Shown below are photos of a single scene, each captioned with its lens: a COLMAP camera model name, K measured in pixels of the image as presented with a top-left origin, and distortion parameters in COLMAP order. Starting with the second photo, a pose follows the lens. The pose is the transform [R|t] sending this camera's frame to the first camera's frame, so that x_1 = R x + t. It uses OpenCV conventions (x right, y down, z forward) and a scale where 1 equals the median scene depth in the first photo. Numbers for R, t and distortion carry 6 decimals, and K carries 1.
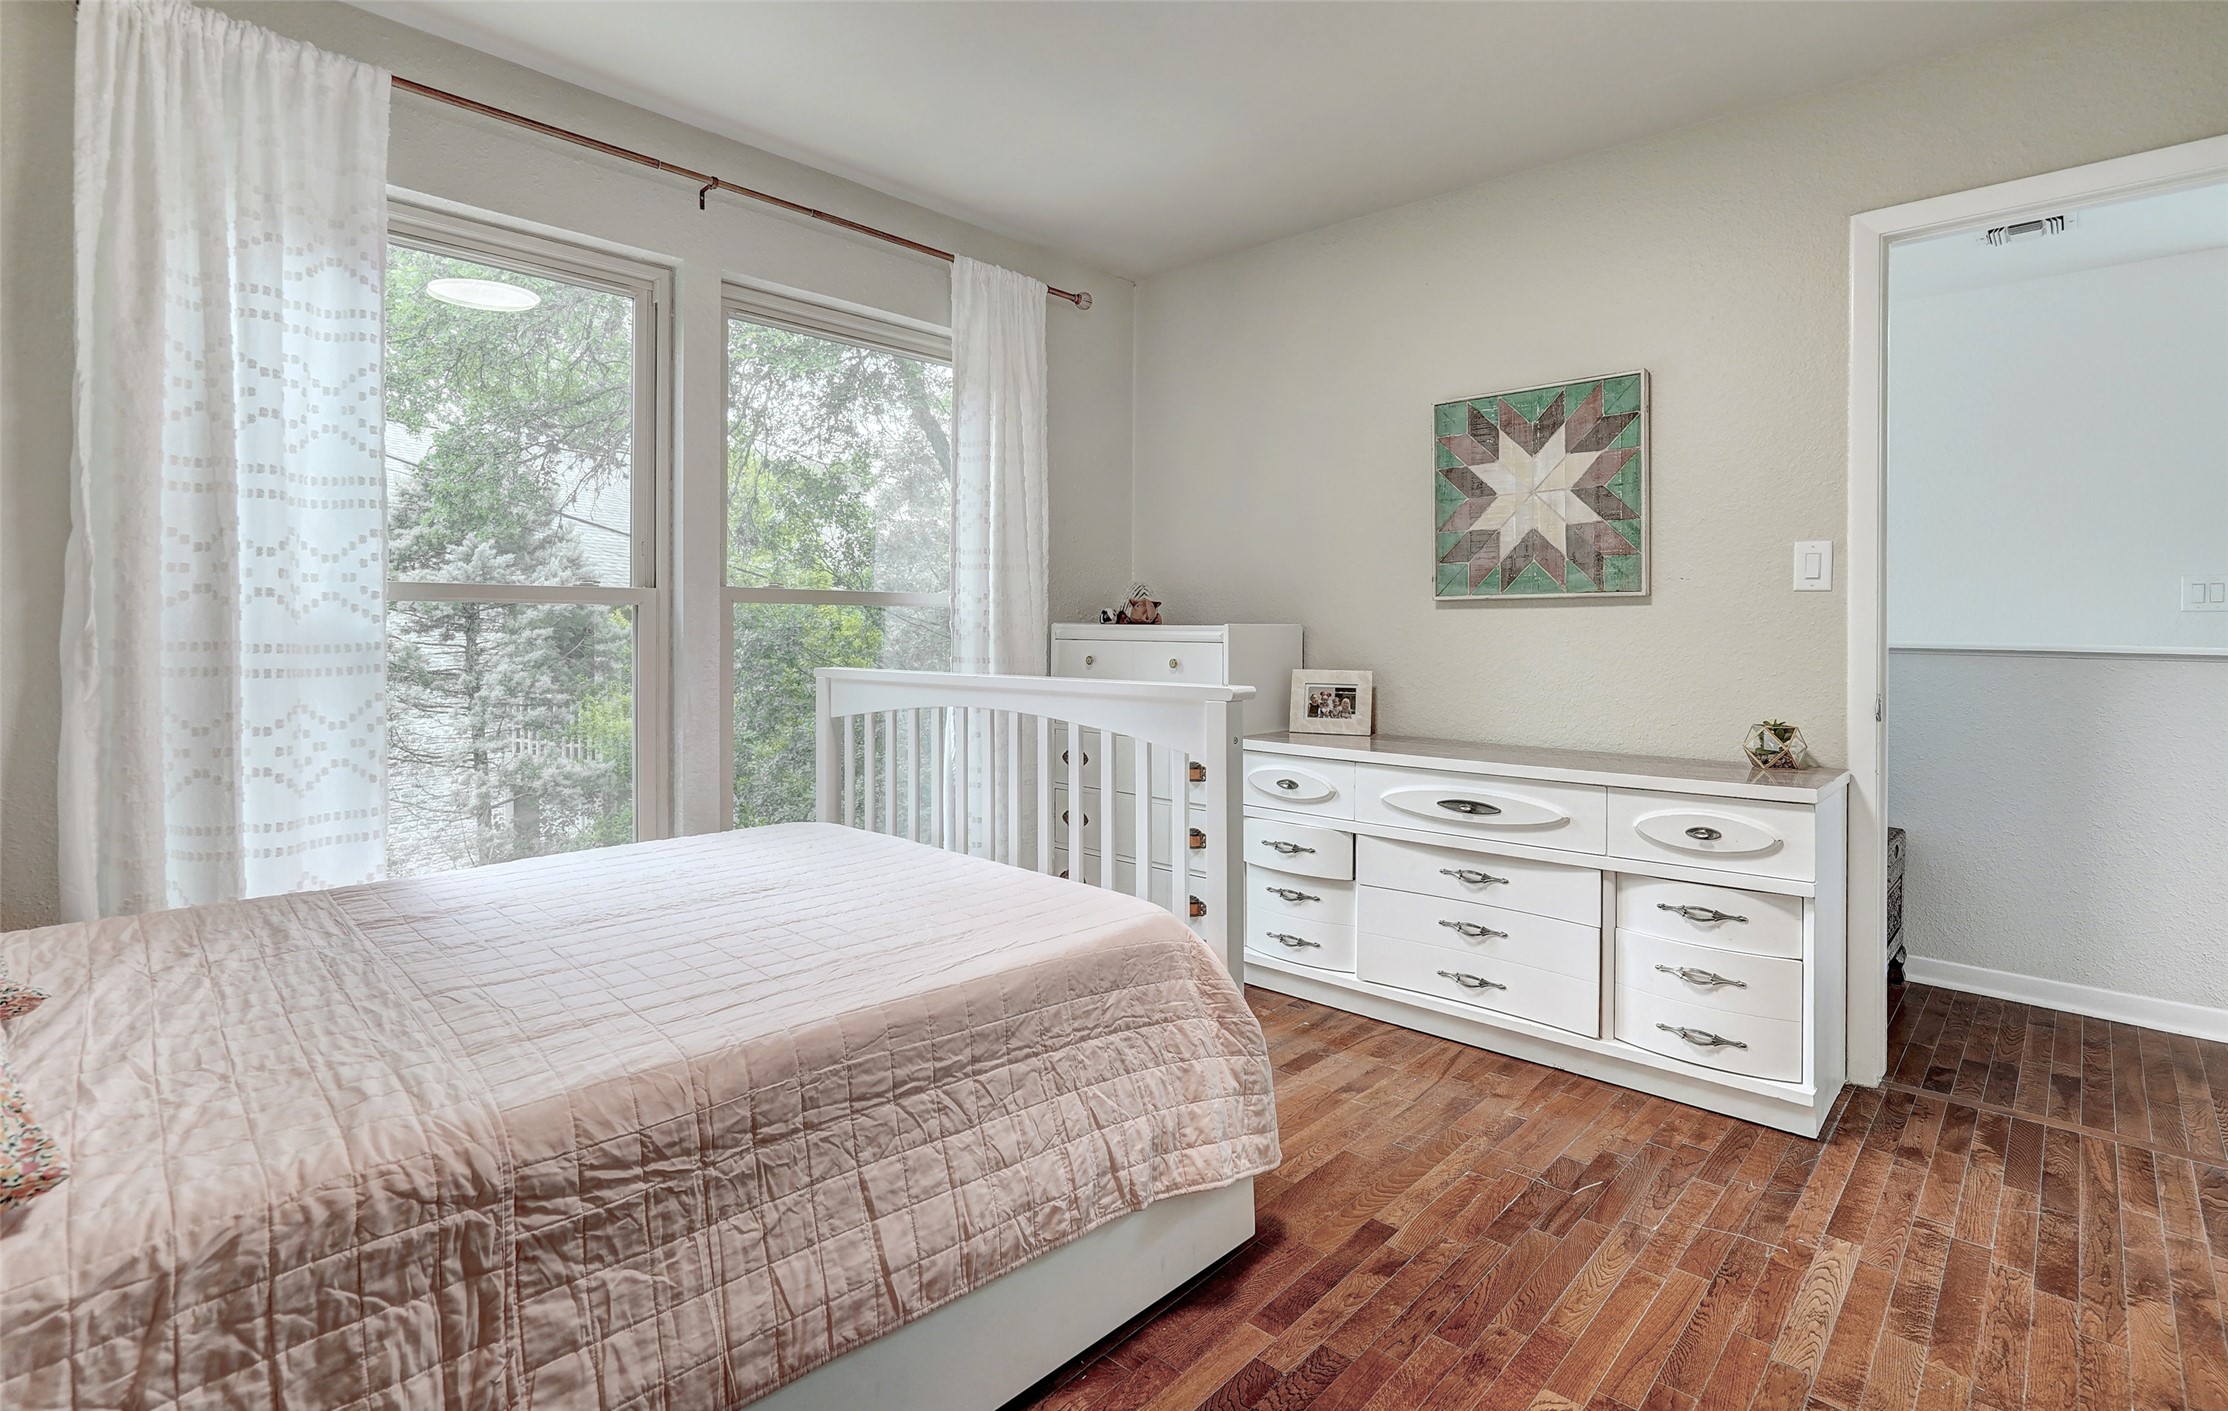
lens RADIAL K [[1022.2, 0, 1177.9], [0, 1022.2, 626.3], [0, 0, 1]] dist [0.000033, -0.000064]
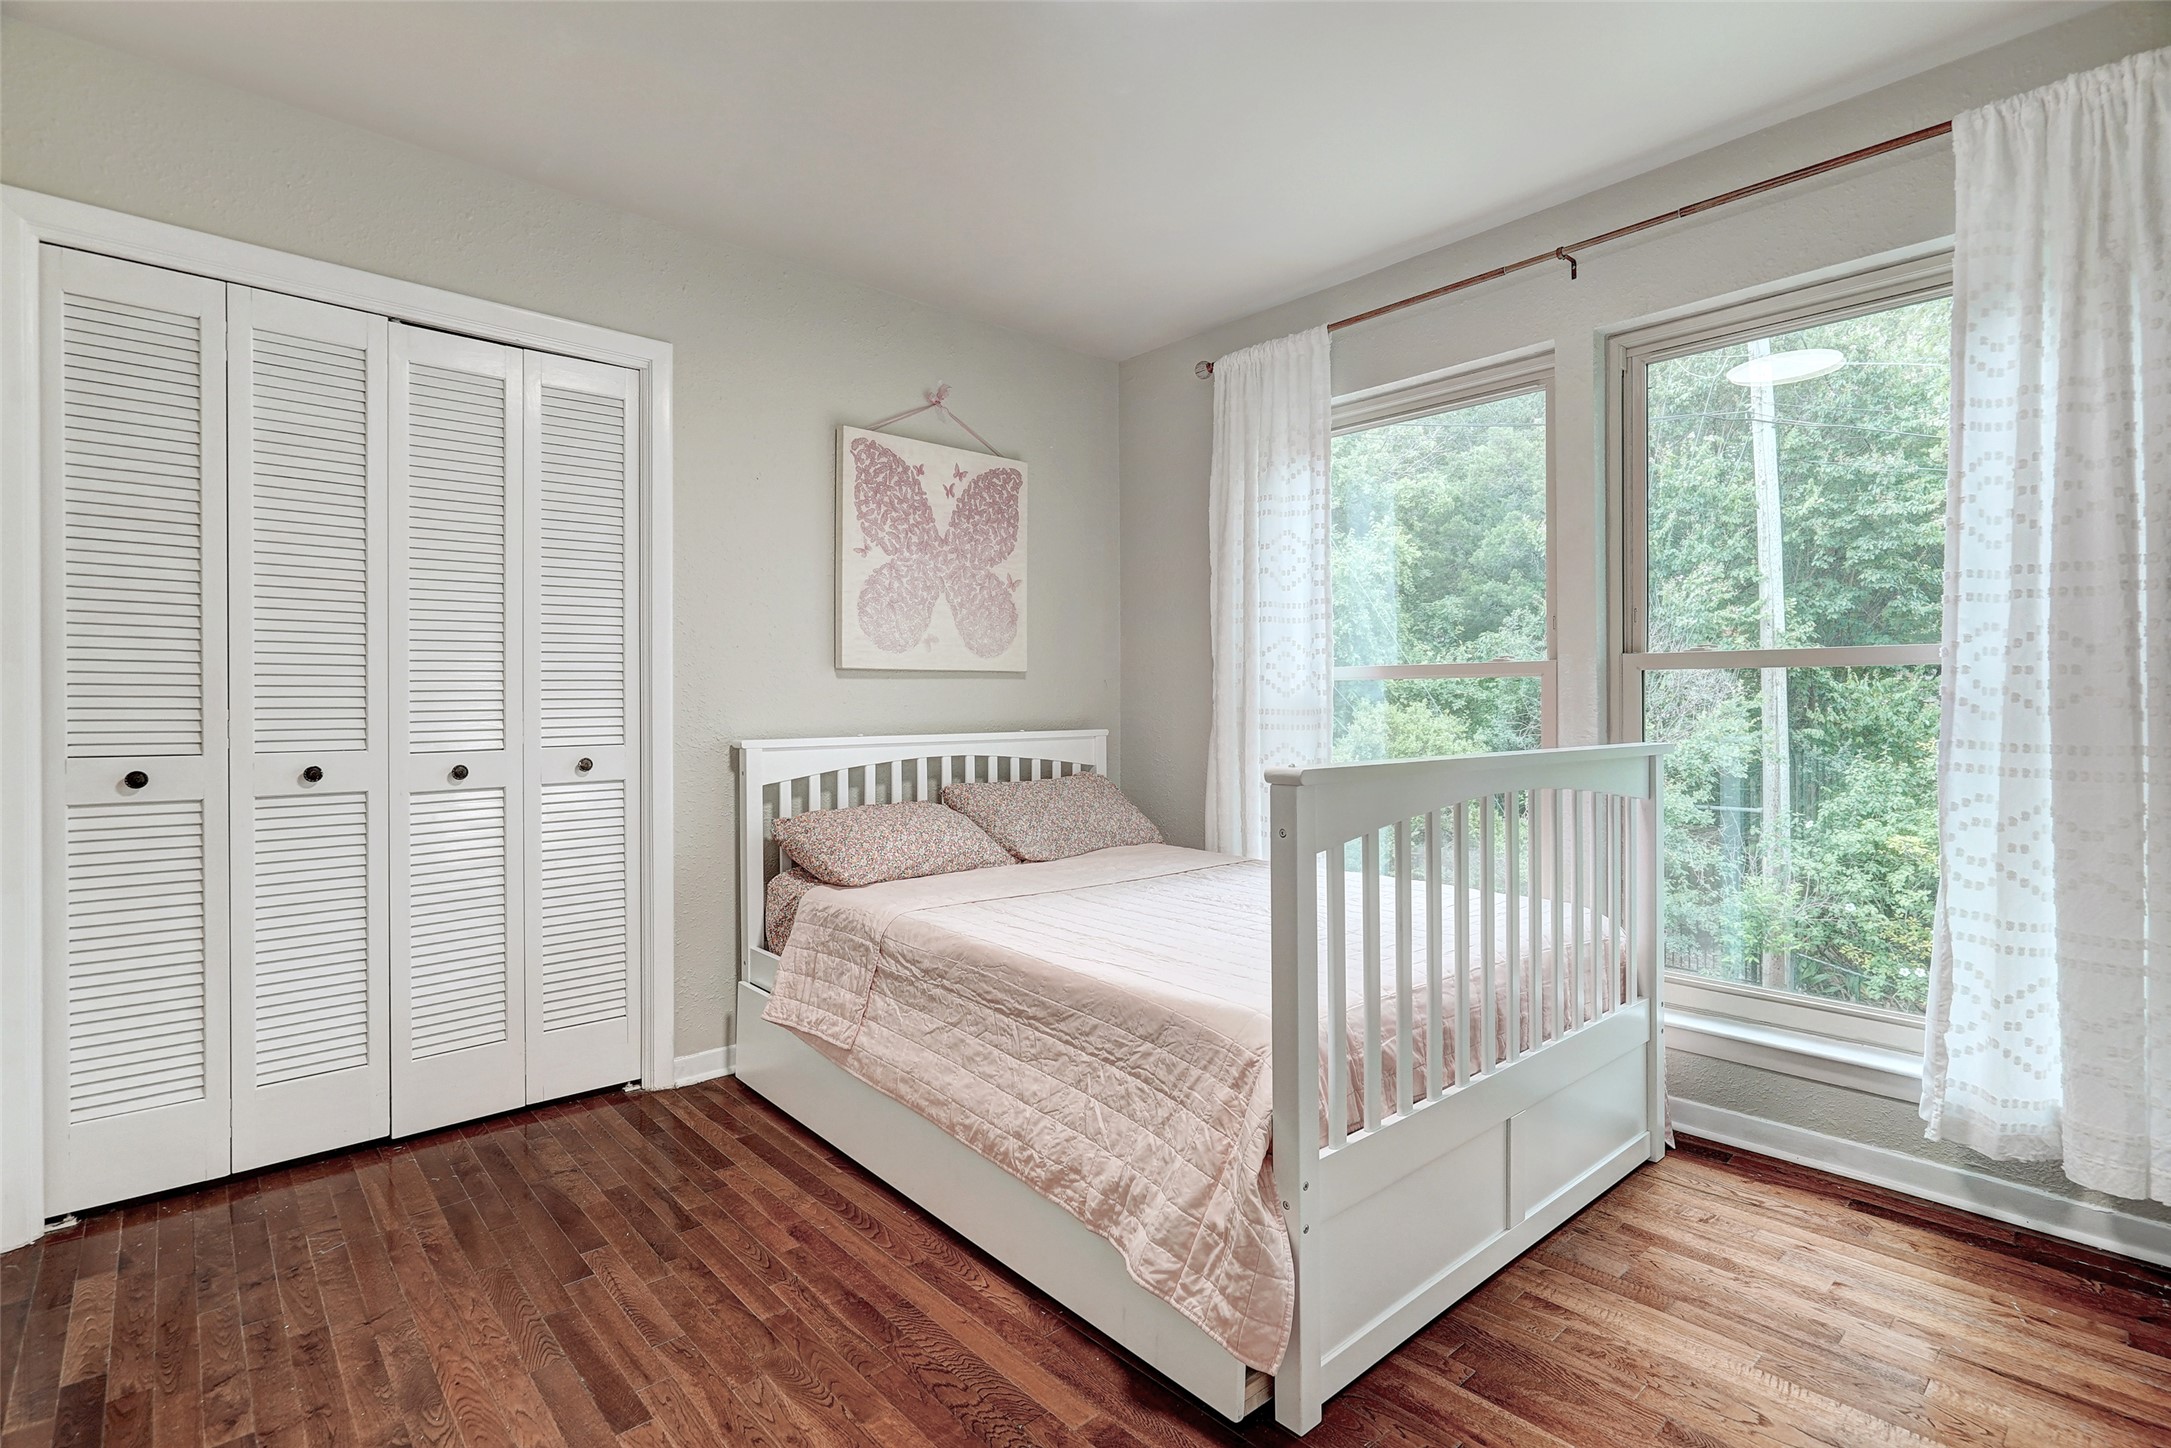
lens RADIAL K [[1041.3, 0, 1087.1], [0, 1041.3, 718.6], [0, 0, 1]] dist [-0.004160, 0.000841]
pose [[-0.098565, 0.011536, -0.995064, 1.030824], [0.003234, 0.999931, 0.011272, 0.014820], [0.995125, -0.002107, -0.098595, 1.079175]]
